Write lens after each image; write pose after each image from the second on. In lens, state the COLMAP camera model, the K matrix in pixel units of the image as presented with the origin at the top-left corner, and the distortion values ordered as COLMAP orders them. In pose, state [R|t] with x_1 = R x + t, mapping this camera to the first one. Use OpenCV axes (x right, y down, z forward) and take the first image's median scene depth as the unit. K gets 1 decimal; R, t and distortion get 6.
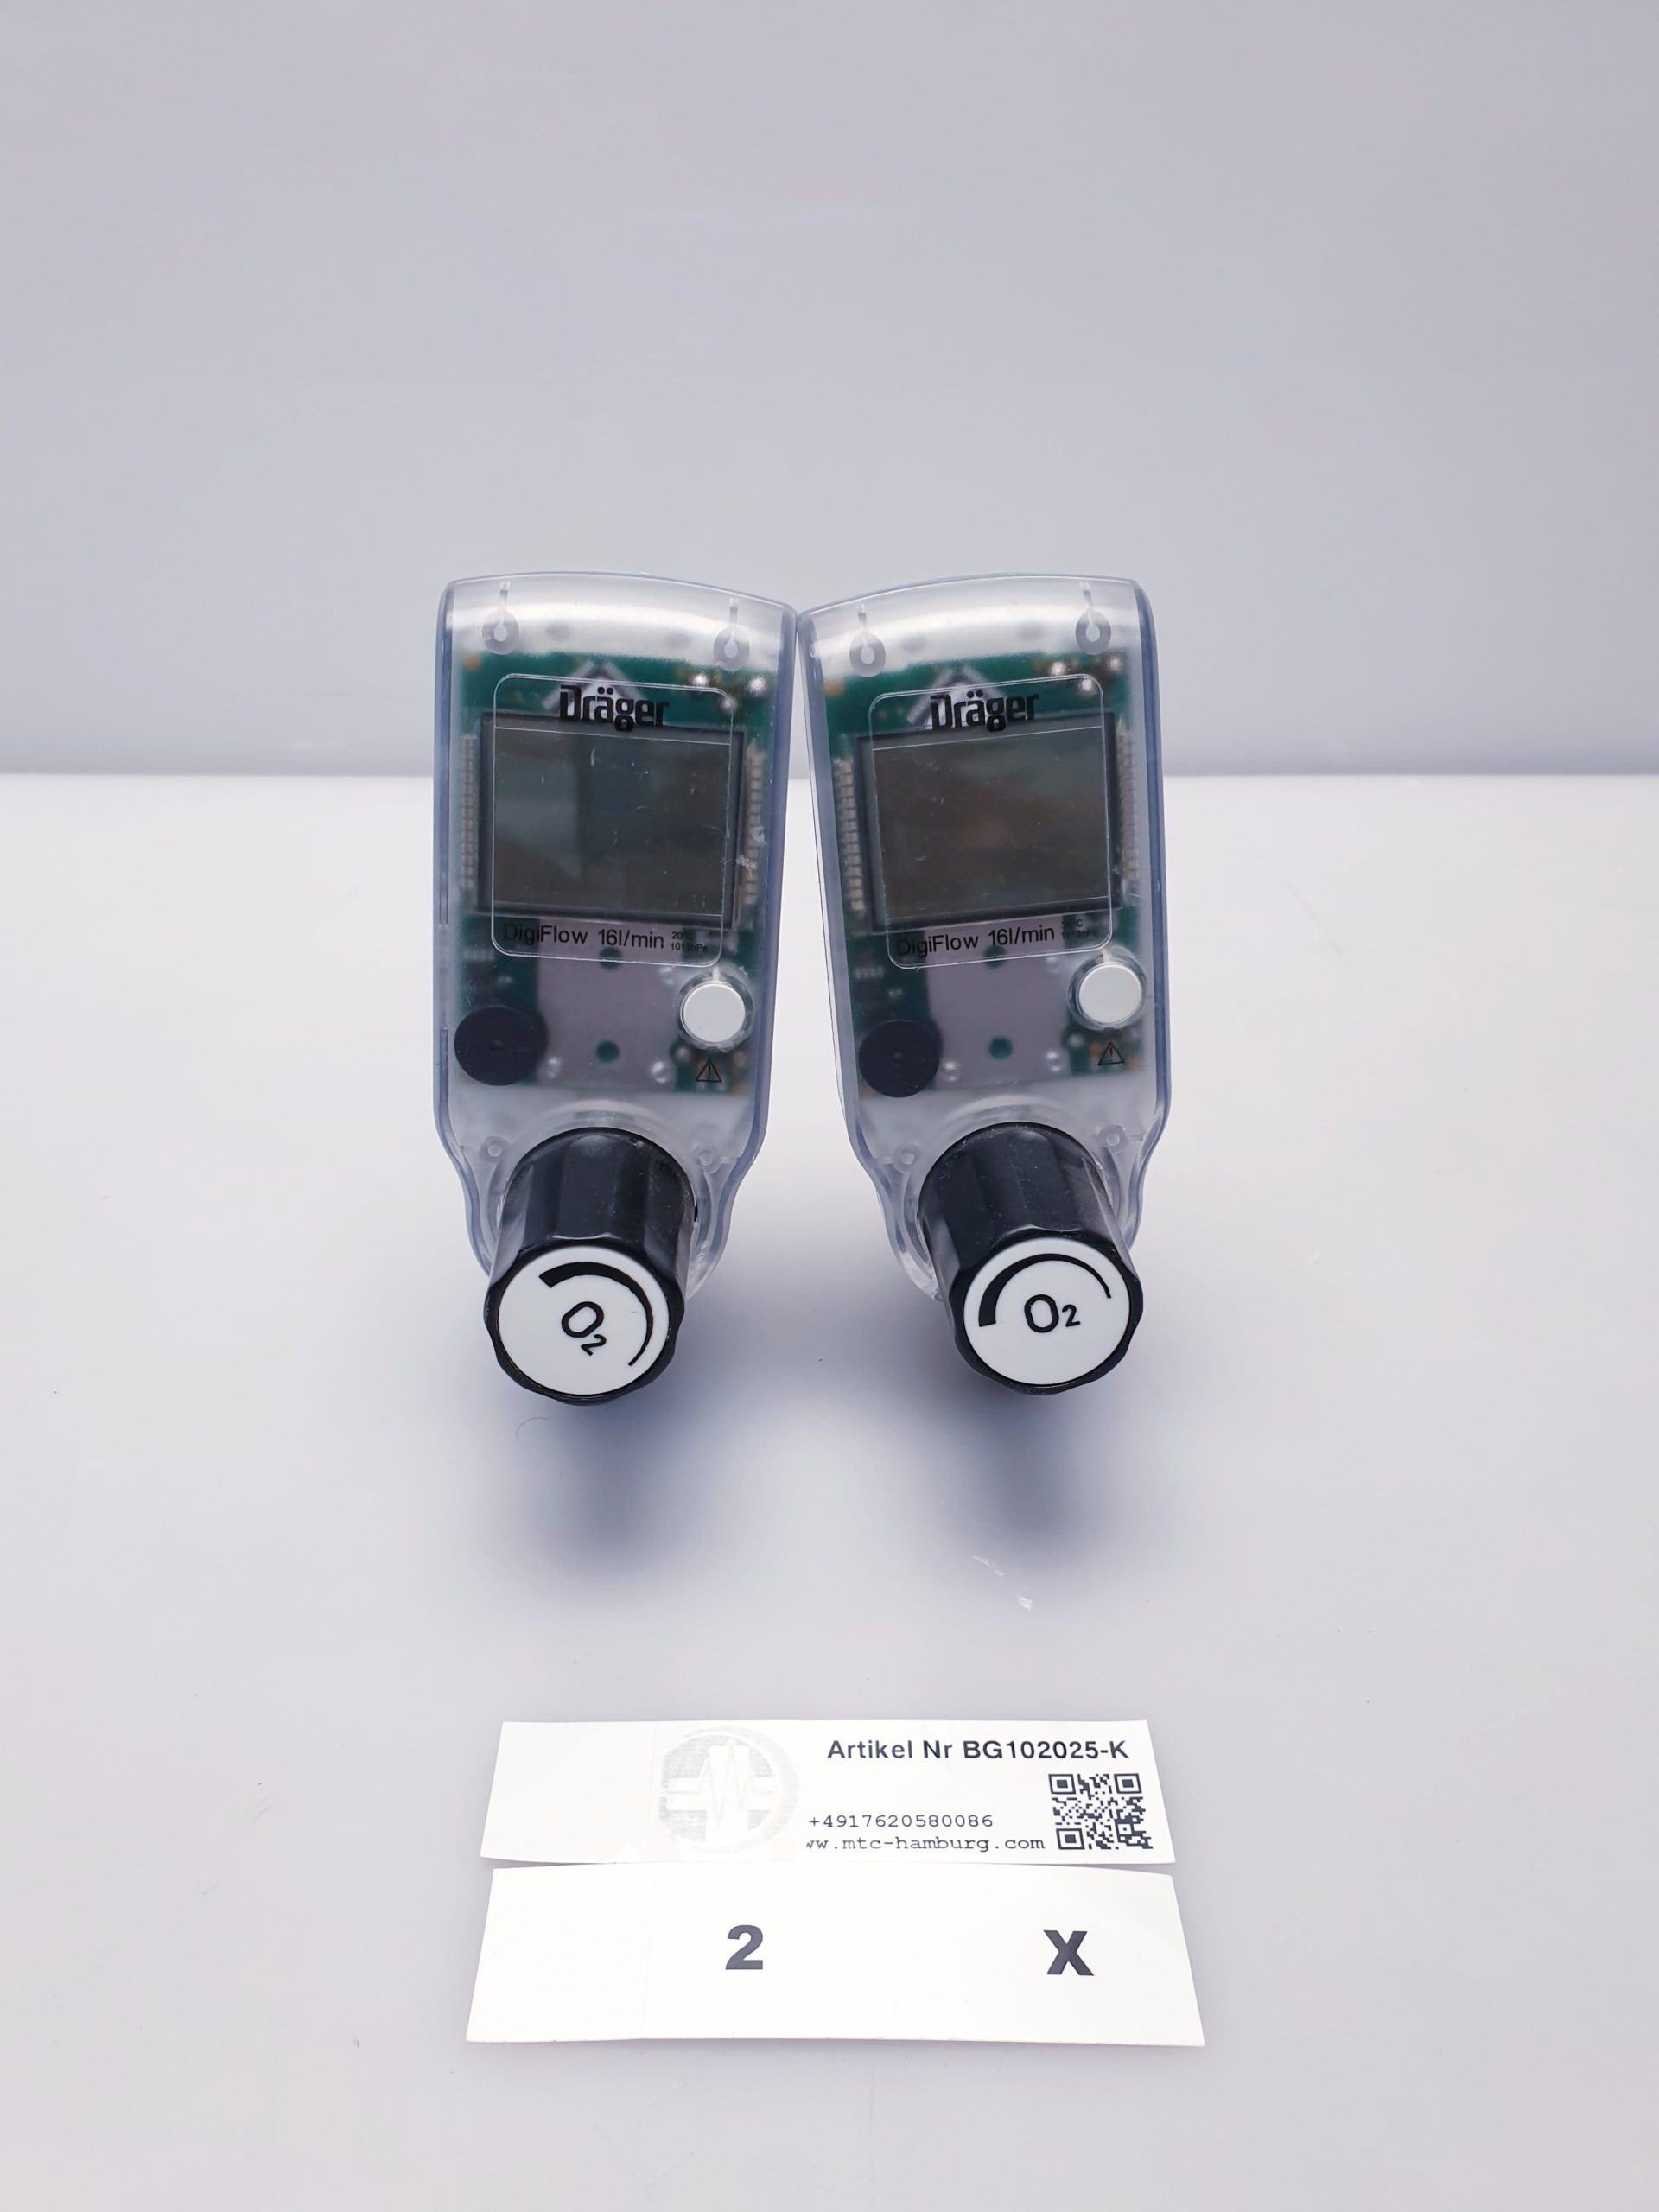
lens RADIAL K [[1681.2, 0, 833.9], [0, 1681.2, 1134.2], [0, 0, 1]] dist [0.003363, 0.075861]
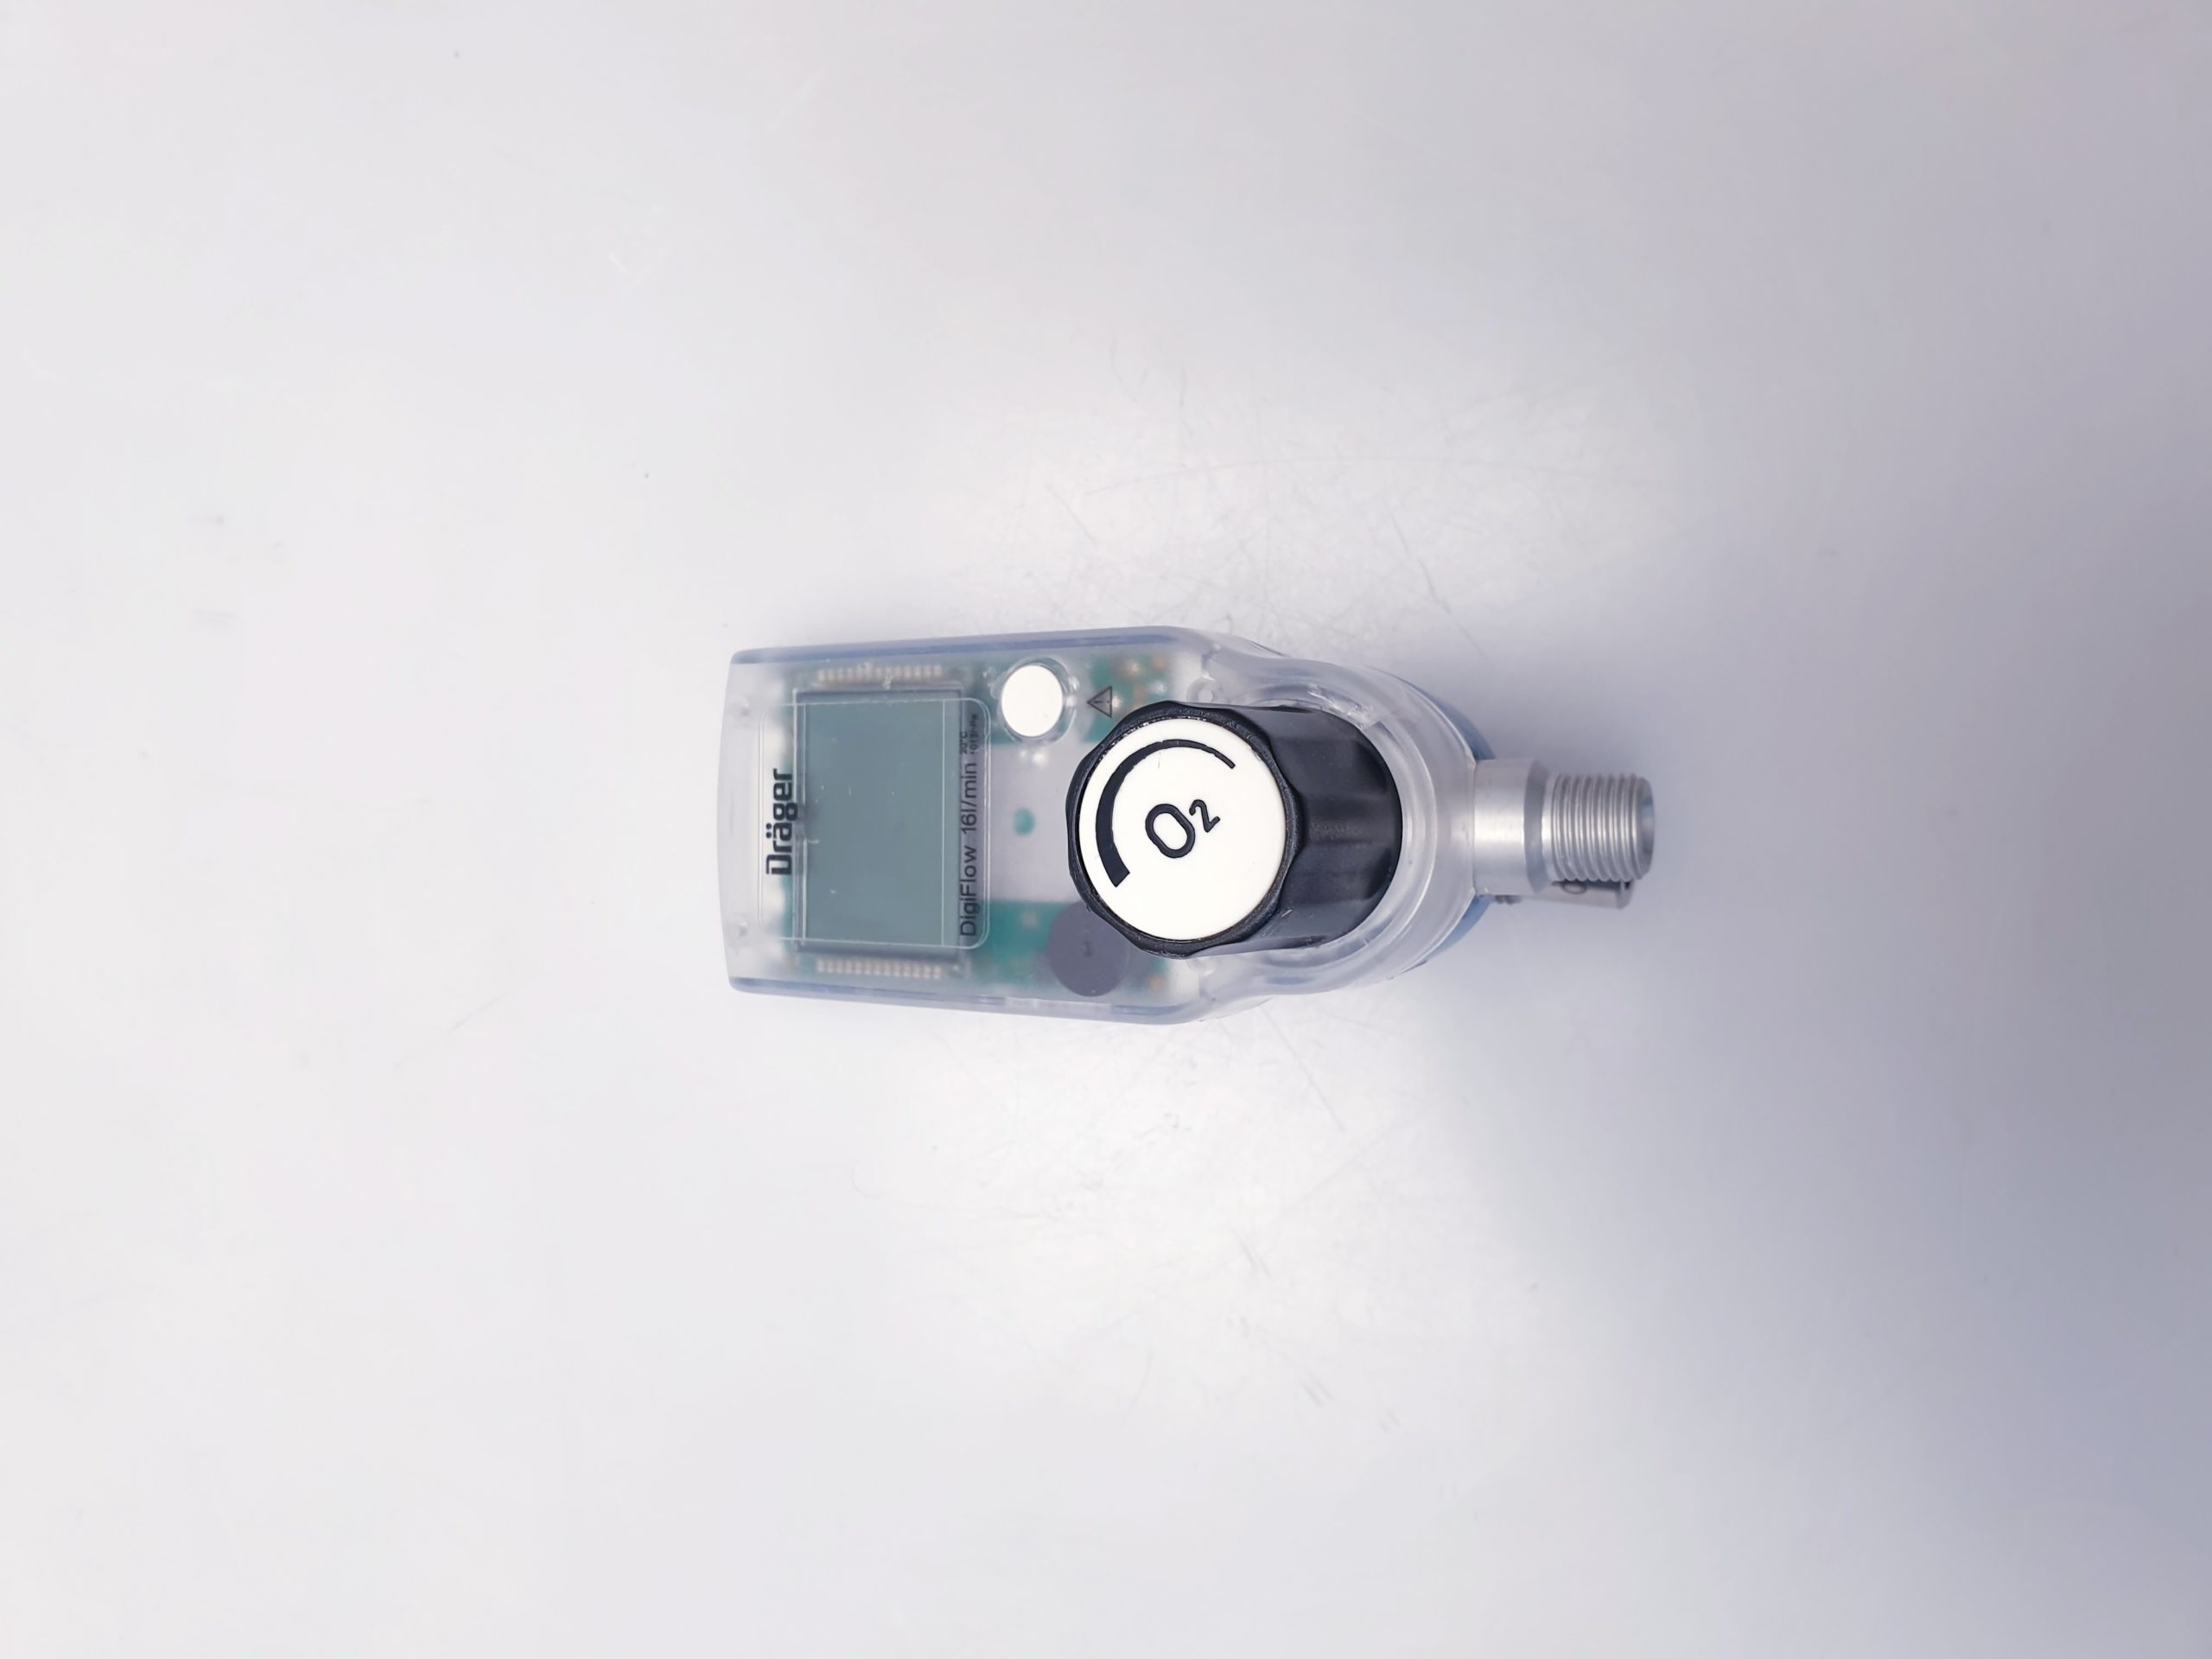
lens RADIAL K [[1681.2, 0, 1106.0], [0, 1681.2, 829.5], [0, 0, 1]] dist [0.003363, 0.075861]
pose [[-0.094015, -0.994782, -0.039628, -0.111807], [0.669680, -0.033737, -0.741883, 0.626353], [0.736675, -0.096286, 0.669357, 0.456191]]
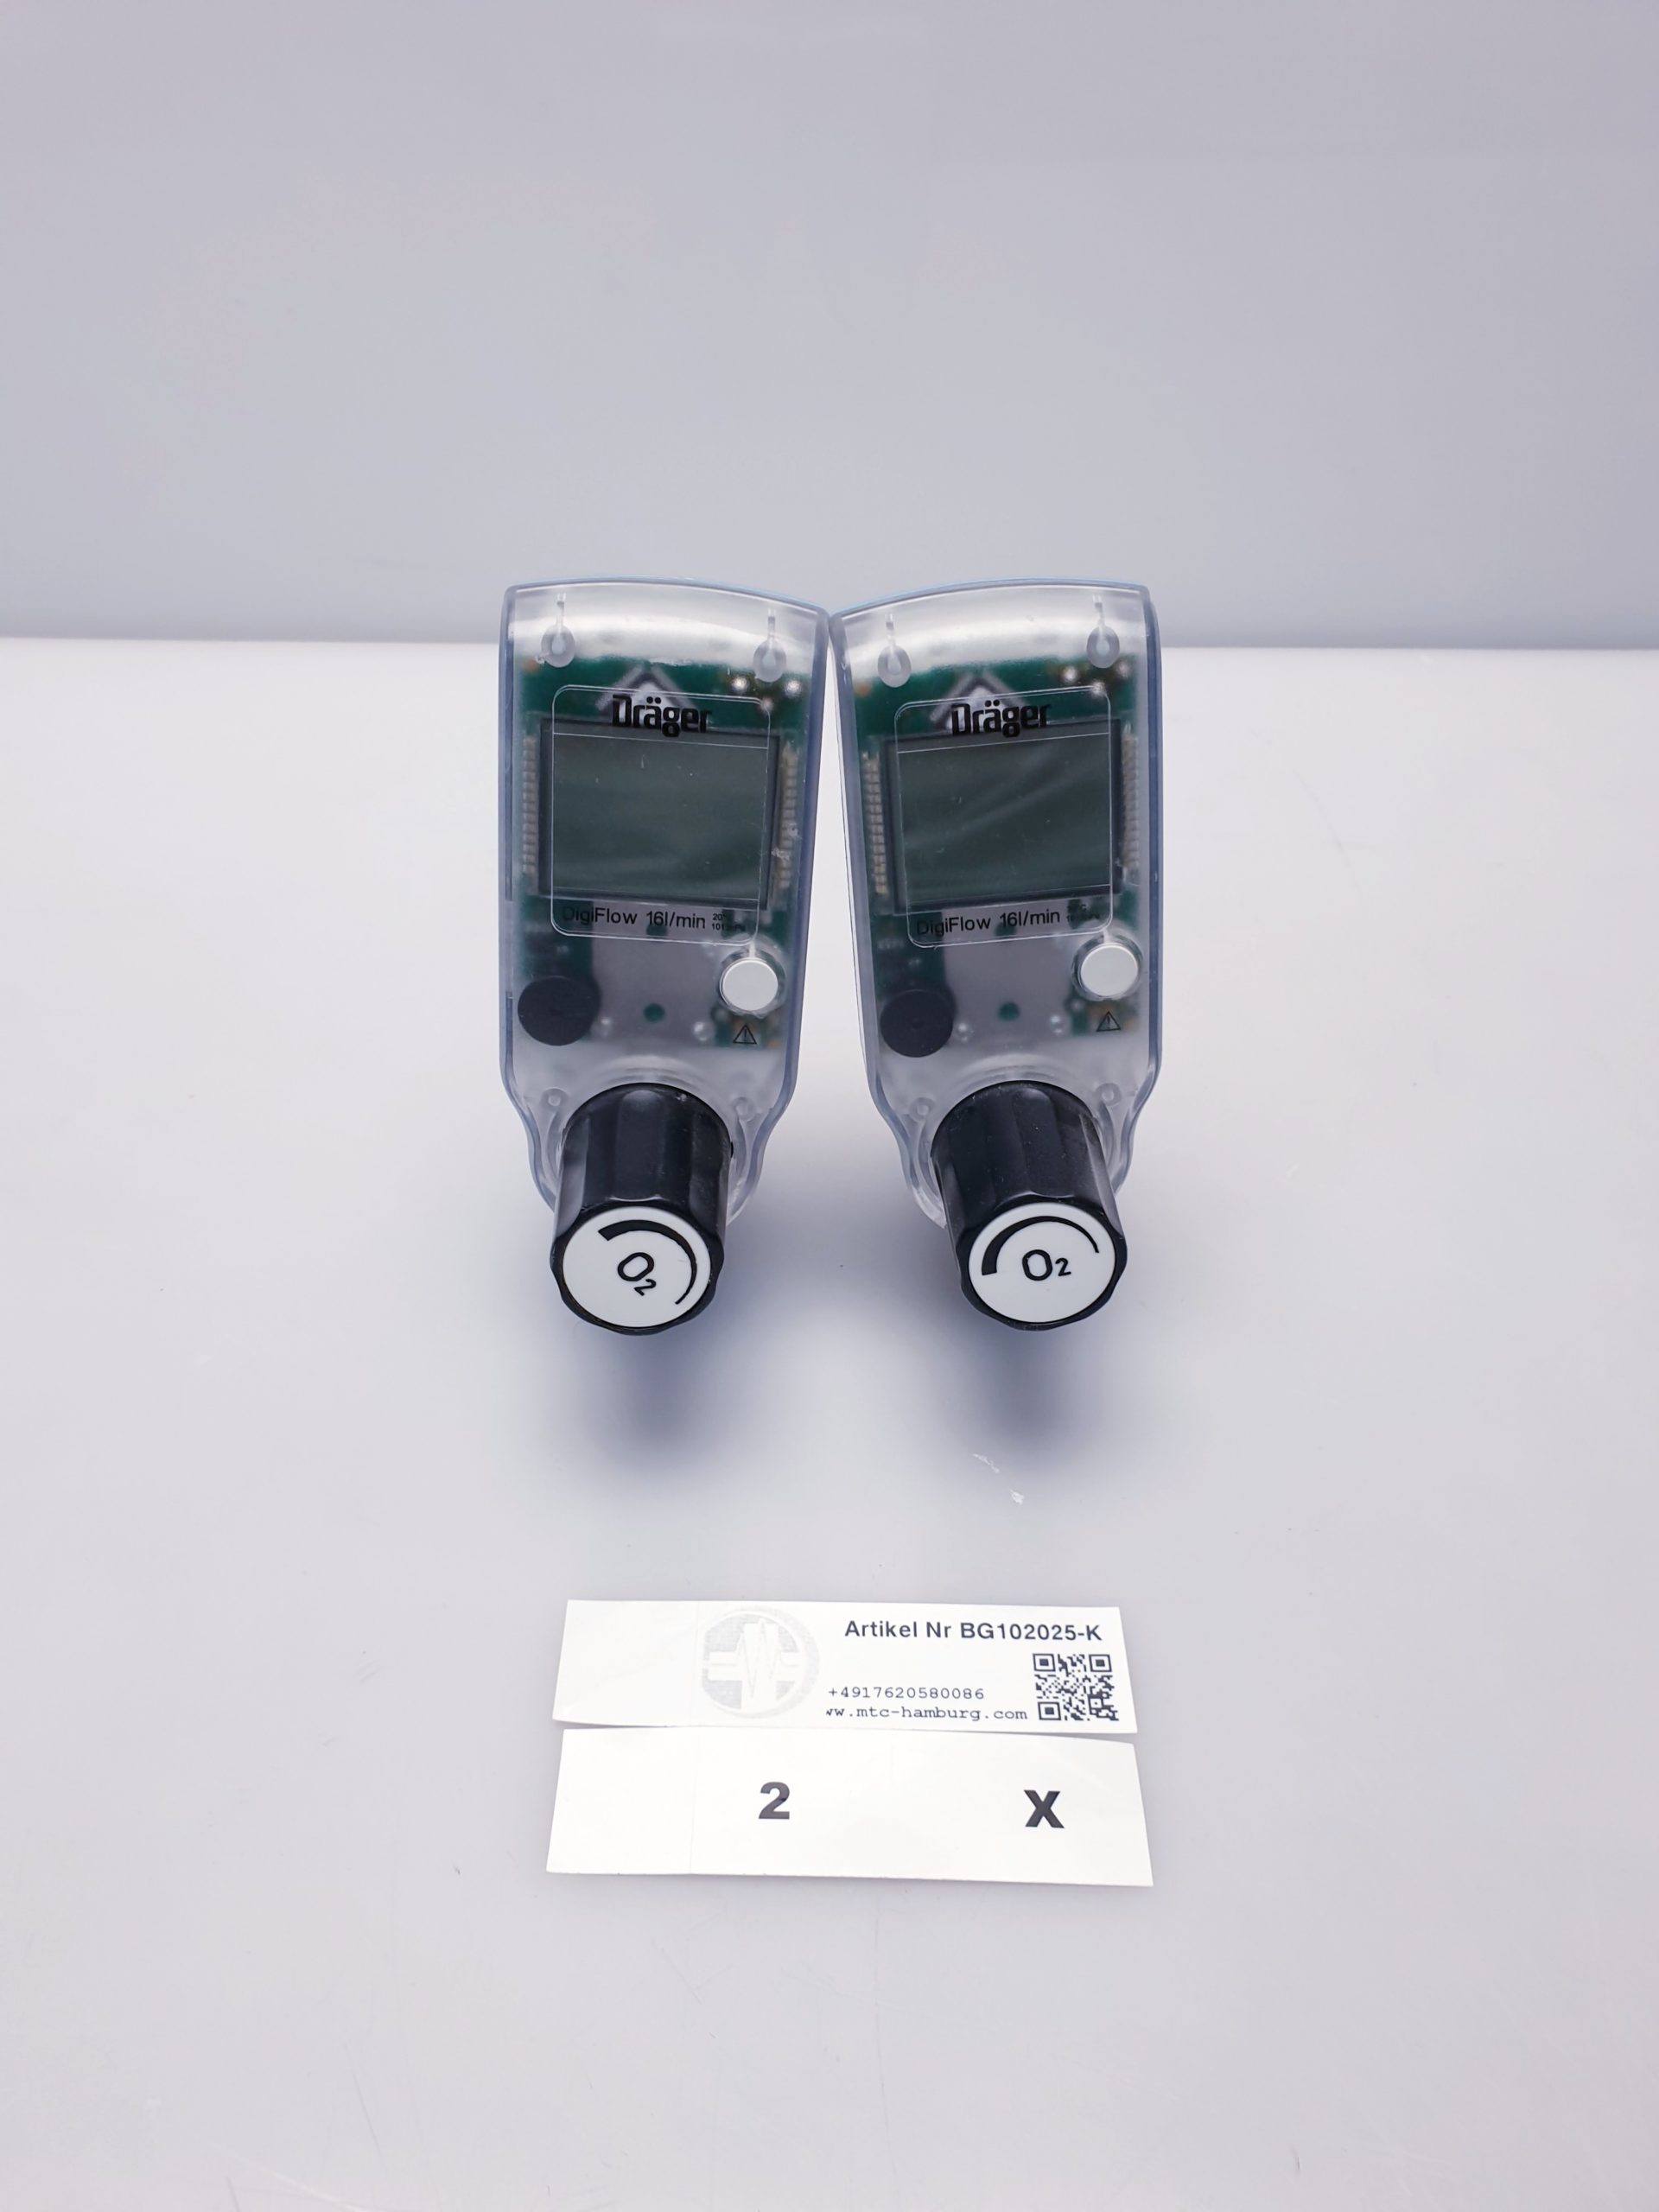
lens RADIAL K [[1660.5, 0, 829.5], [0, 1660.5, 1106.0], [0, 0, 1]] dist [0.049347, -0.000928]
pose [[0.999822, 0.013599, -0.013109, -0.003926], [-0.011862, 0.992147, 0.124515, -0.135664], [0.014700, -0.124337, 0.992131, -0.103940]]
